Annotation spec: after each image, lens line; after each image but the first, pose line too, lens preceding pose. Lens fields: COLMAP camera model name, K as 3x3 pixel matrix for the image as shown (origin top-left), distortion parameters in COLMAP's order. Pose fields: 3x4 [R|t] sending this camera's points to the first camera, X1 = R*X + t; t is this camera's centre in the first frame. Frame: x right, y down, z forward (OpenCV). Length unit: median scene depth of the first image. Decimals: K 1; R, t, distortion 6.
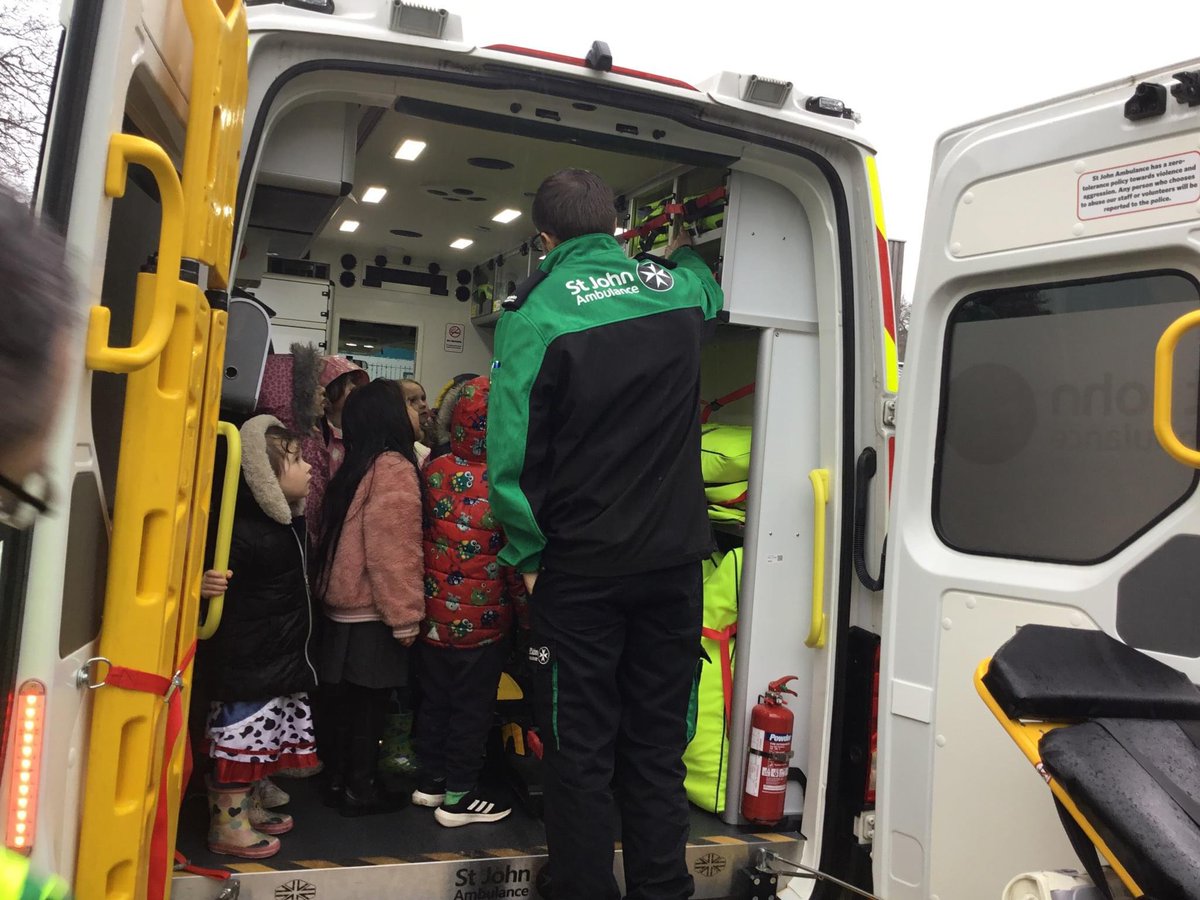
lens RADIAL K [[1060.0, 0, 600.0], [0, 1060.0, 450.0], [0, 0, 1]] dist [0.109464, -0.170548]
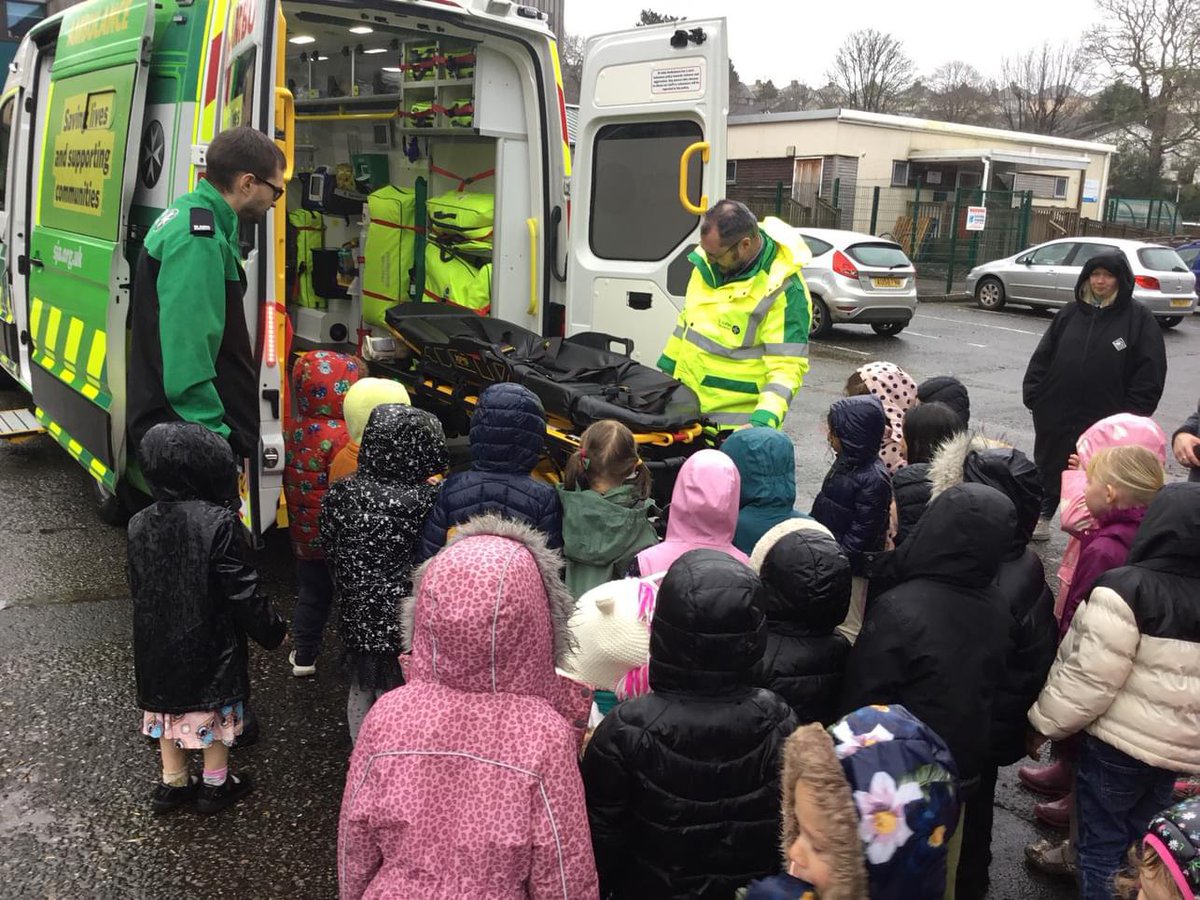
lens RADIAL K [[1060.0, 0, 600.0], [0, 1060.0, 450.0], [0, 0, 1]] dist [0.109464, -0.170548]
pose [[0.952671, -0.089330, 0.290583, -0.260868], [0.016967, 0.969987, 0.242565, -0.039219], [-0.303531, -0.226154, 0.925594, -0.862343]]
